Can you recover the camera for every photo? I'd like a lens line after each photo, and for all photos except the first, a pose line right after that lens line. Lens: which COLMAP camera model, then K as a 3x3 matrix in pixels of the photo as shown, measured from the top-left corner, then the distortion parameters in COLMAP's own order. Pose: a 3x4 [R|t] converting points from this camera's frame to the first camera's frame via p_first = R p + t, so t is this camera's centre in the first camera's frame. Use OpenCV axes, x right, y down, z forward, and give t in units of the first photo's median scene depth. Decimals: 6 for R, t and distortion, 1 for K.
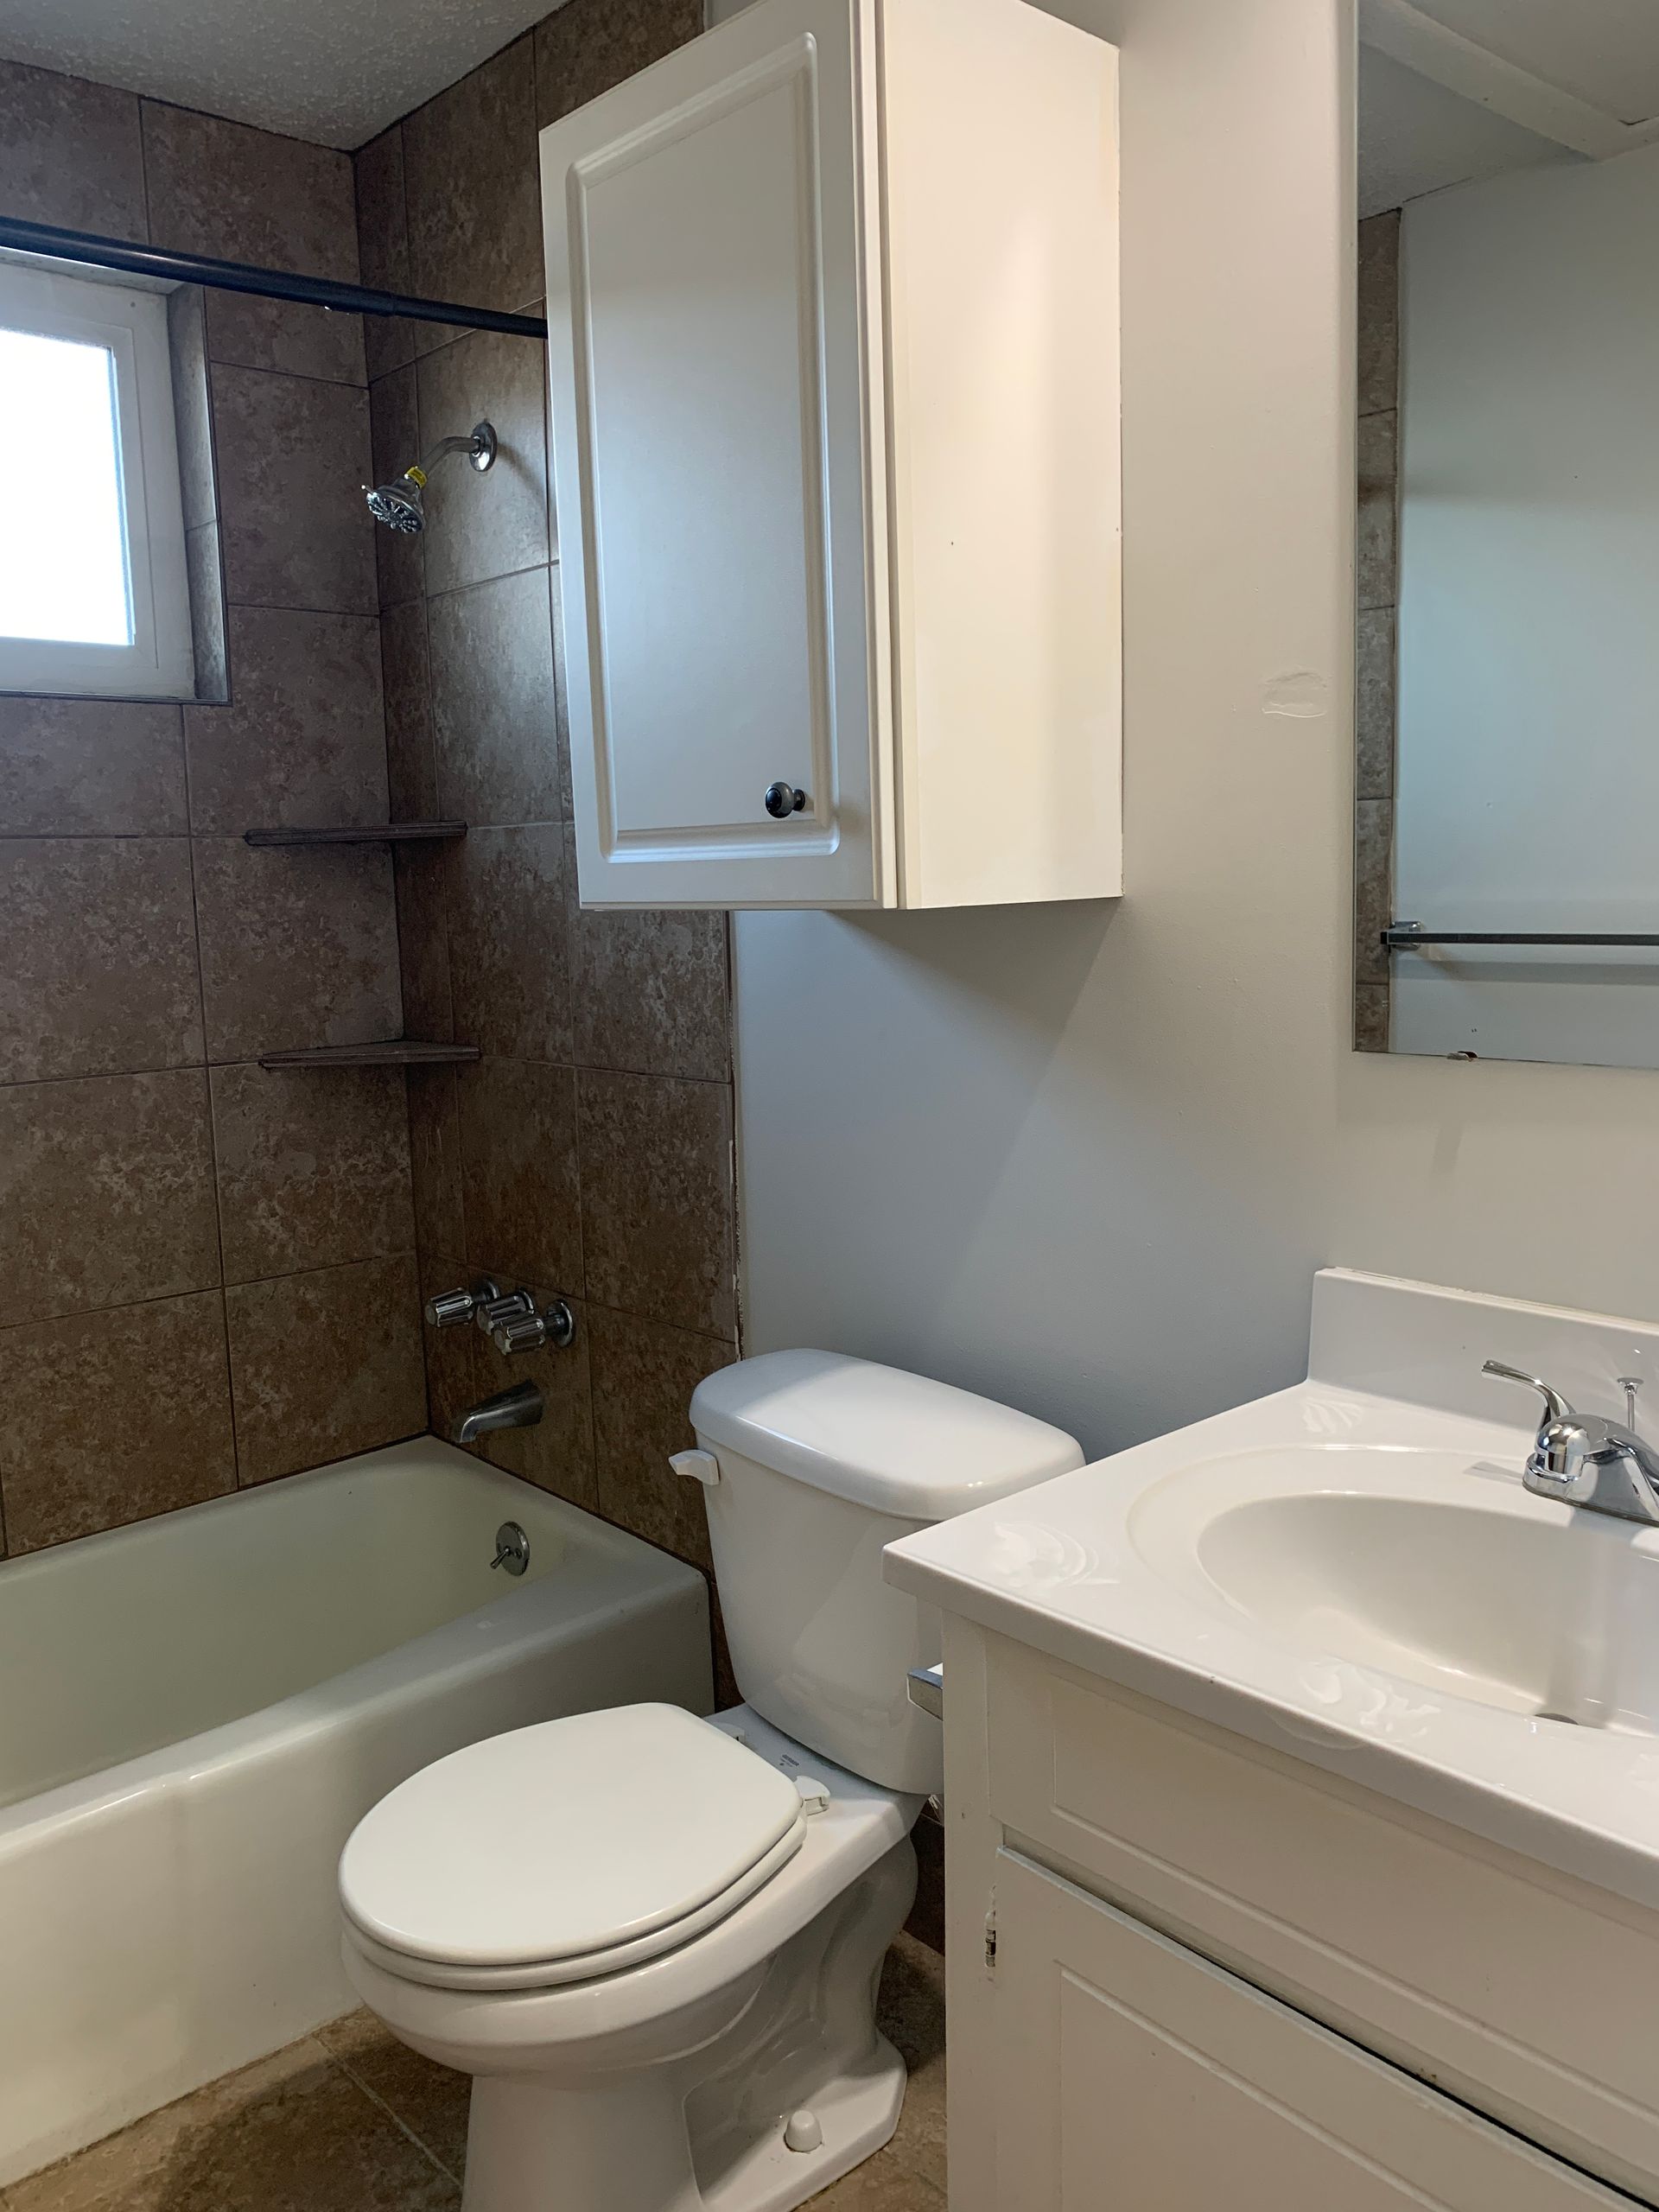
lens RADIAL K [[1702.5, 0, 809.7], [0, 1702.5, 1111.6], [0, 0, 1]] dist [0.023961, -0.026835]
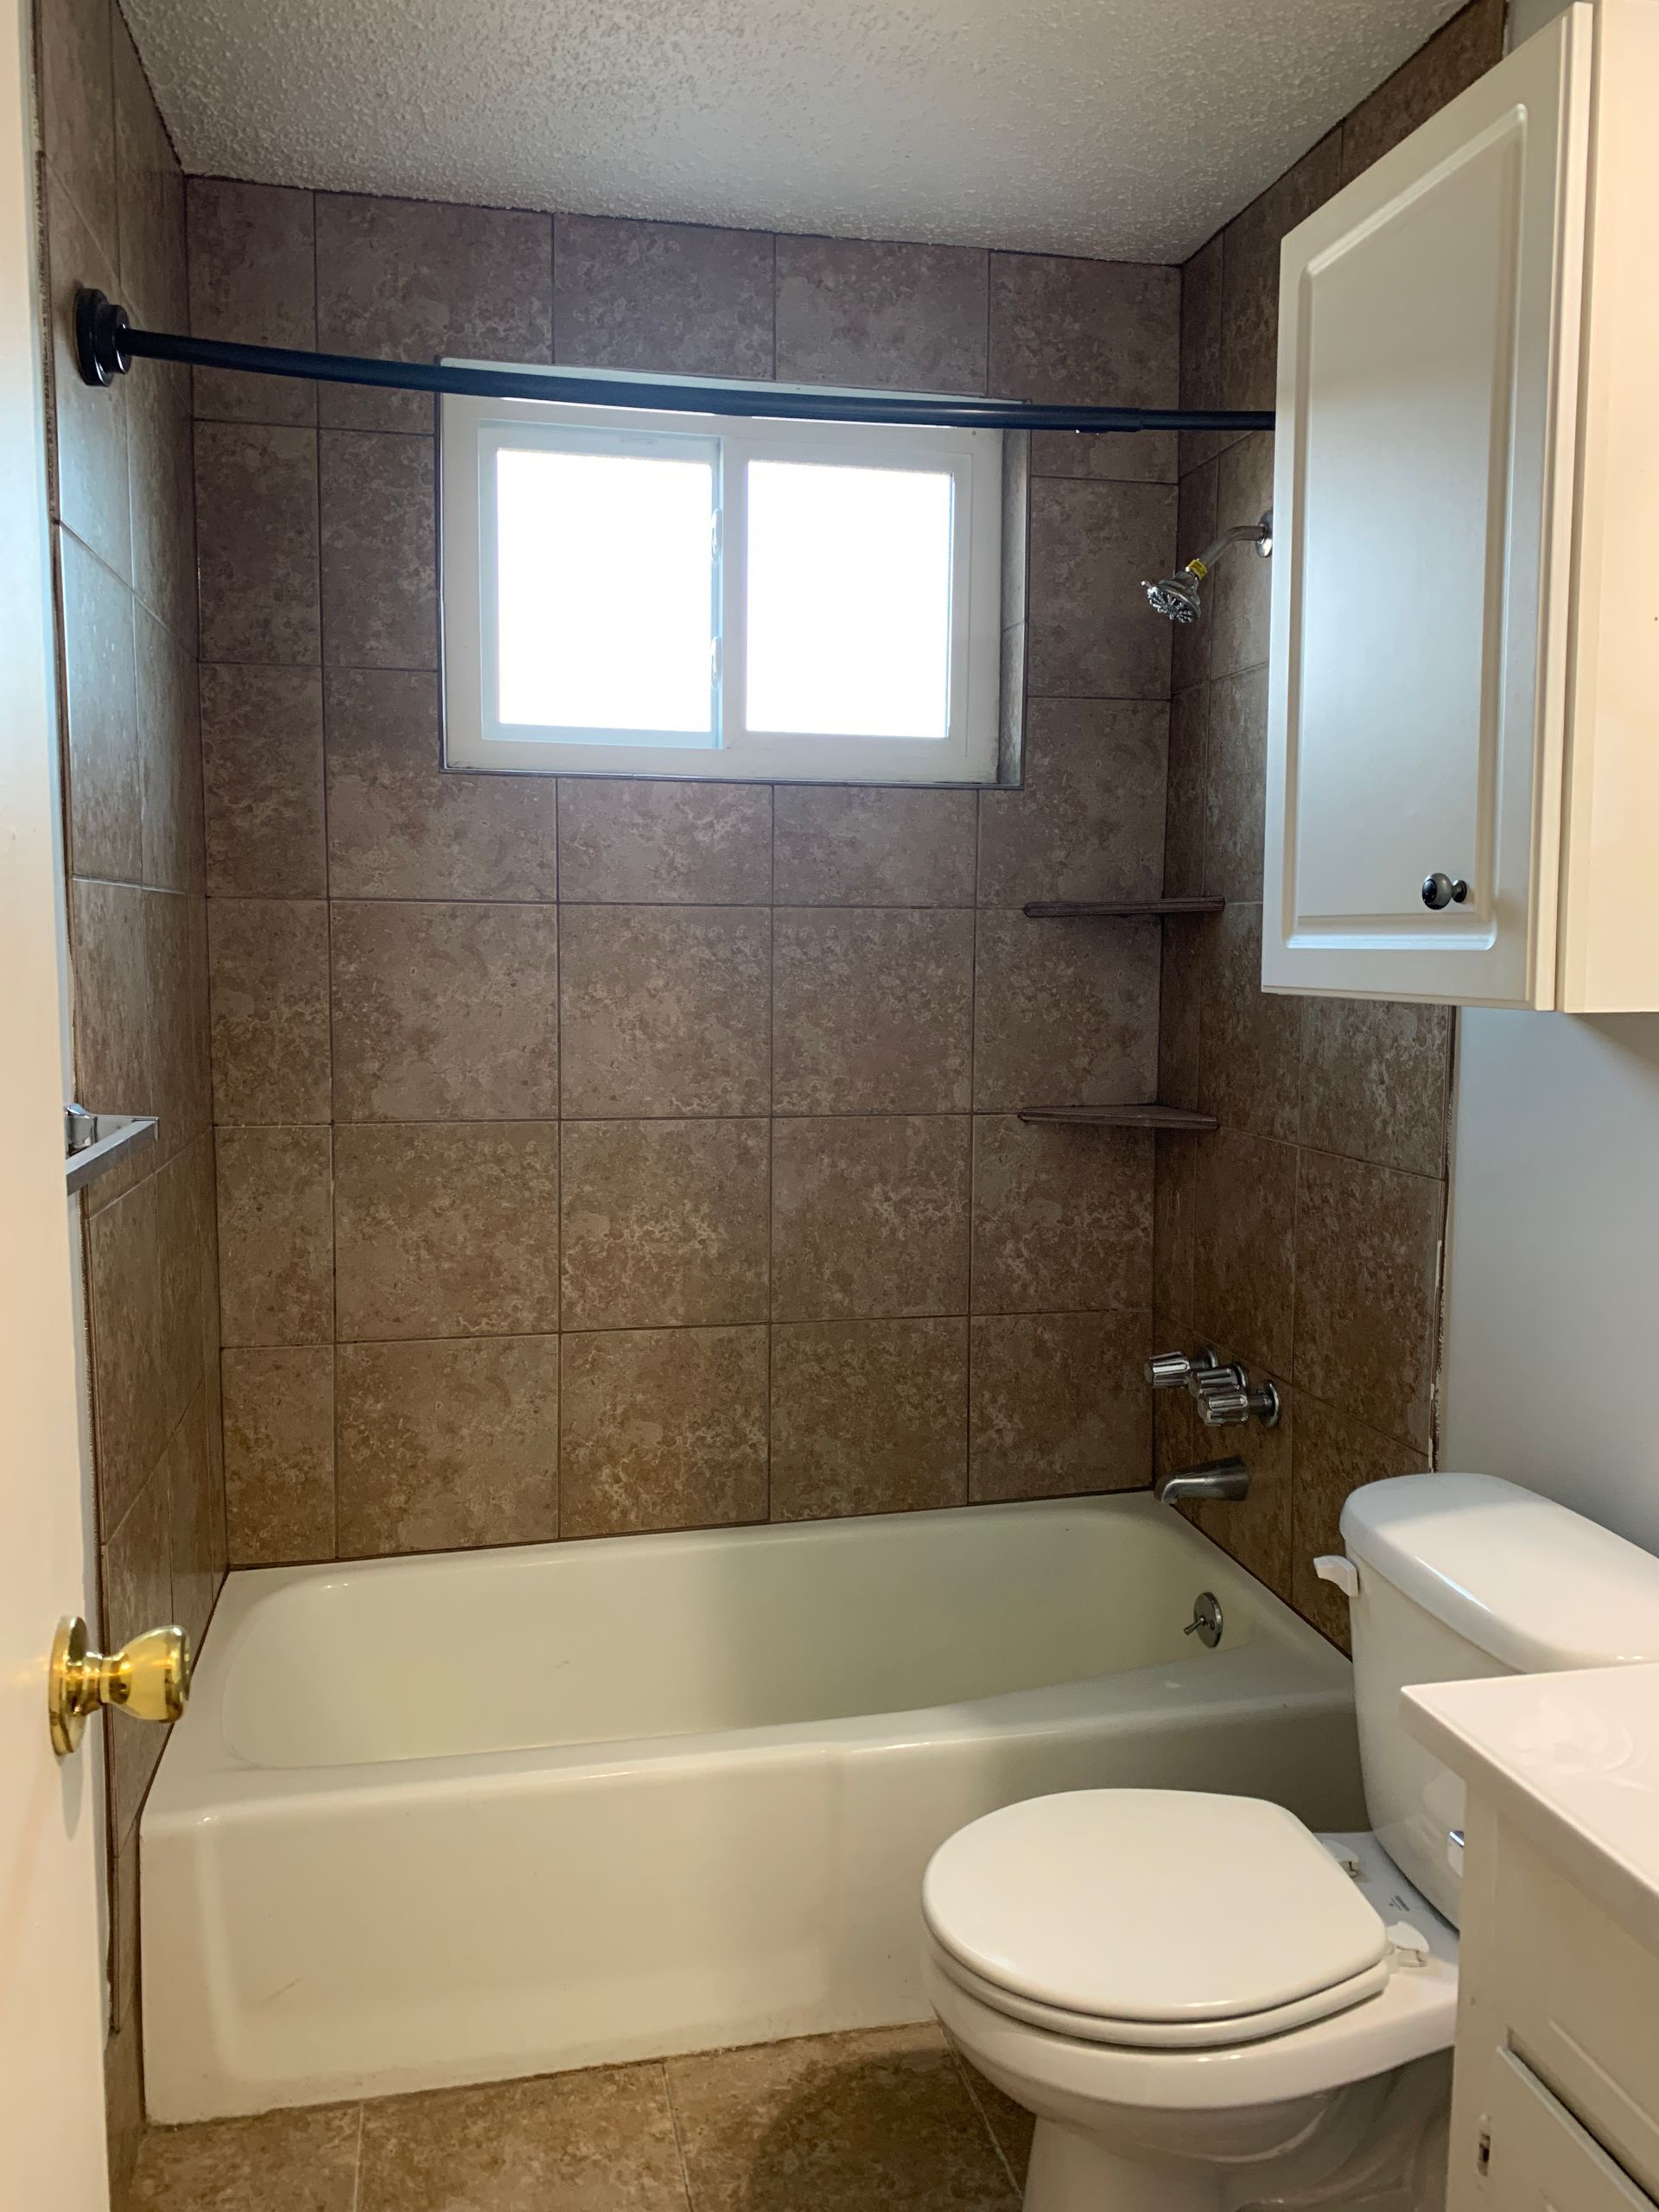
lens RADIAL K [[1711.3, 0, 829.5], [0, 1711.3, 1106.0], [0, 0, 1]] dist [0.086475, -0.153683]
pose [[0.854251, 0.081874, -0.513373, 0.137926], [-0.098850, 0.995086, -0.005787, -0.016649], [0.510376, 0.055690, 0.858146, 0.001507]]
